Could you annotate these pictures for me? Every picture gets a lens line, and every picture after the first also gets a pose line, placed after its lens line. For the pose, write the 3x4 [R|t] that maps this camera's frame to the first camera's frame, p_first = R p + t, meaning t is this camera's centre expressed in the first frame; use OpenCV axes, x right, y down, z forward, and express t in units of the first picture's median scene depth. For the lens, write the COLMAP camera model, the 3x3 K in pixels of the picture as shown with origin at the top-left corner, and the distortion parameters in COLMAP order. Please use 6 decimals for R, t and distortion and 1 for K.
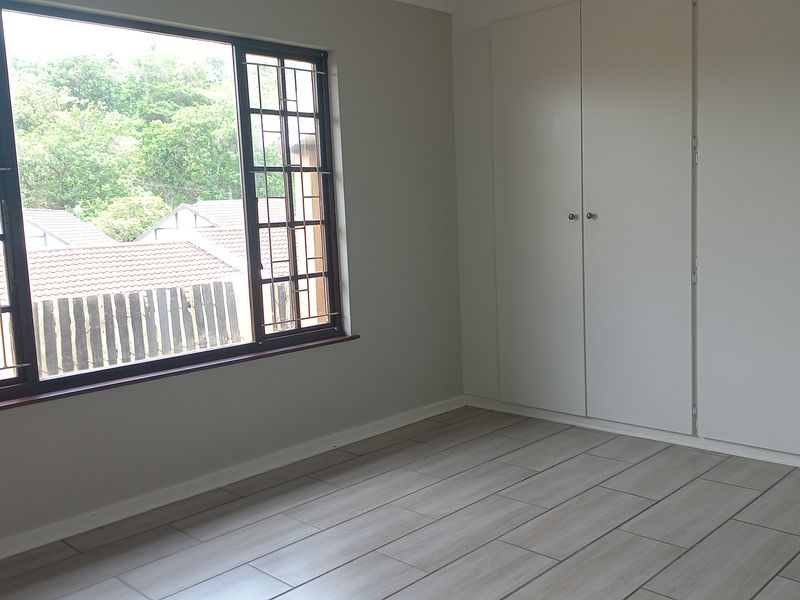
lens RADIAL K [[755.1, 0, 399.0], [0, 755.1, 302.8], [0, 0, 1]] dist [0.070399, 0.000000]
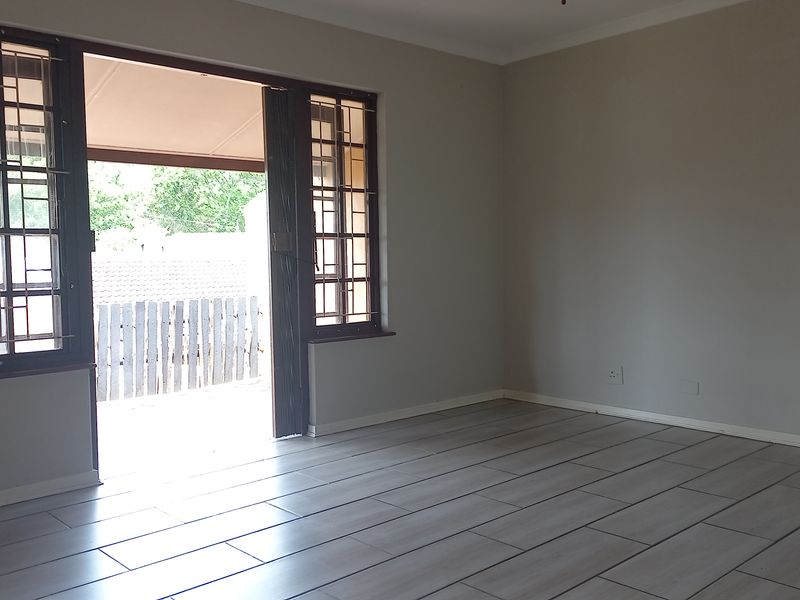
lens RADIAL K [[755.1, 0, 400.8], [0, 755.1, 295.7], [0, 0, 1]] dist [0.070399, 0.000000]
pose [[0.999524, 0.030522, -0.004598, -0.041254], [-0.030741, 0.997772, -0.059217, 0.057143], [0.002780, 0.059331, 0.998235, -0.174414]]
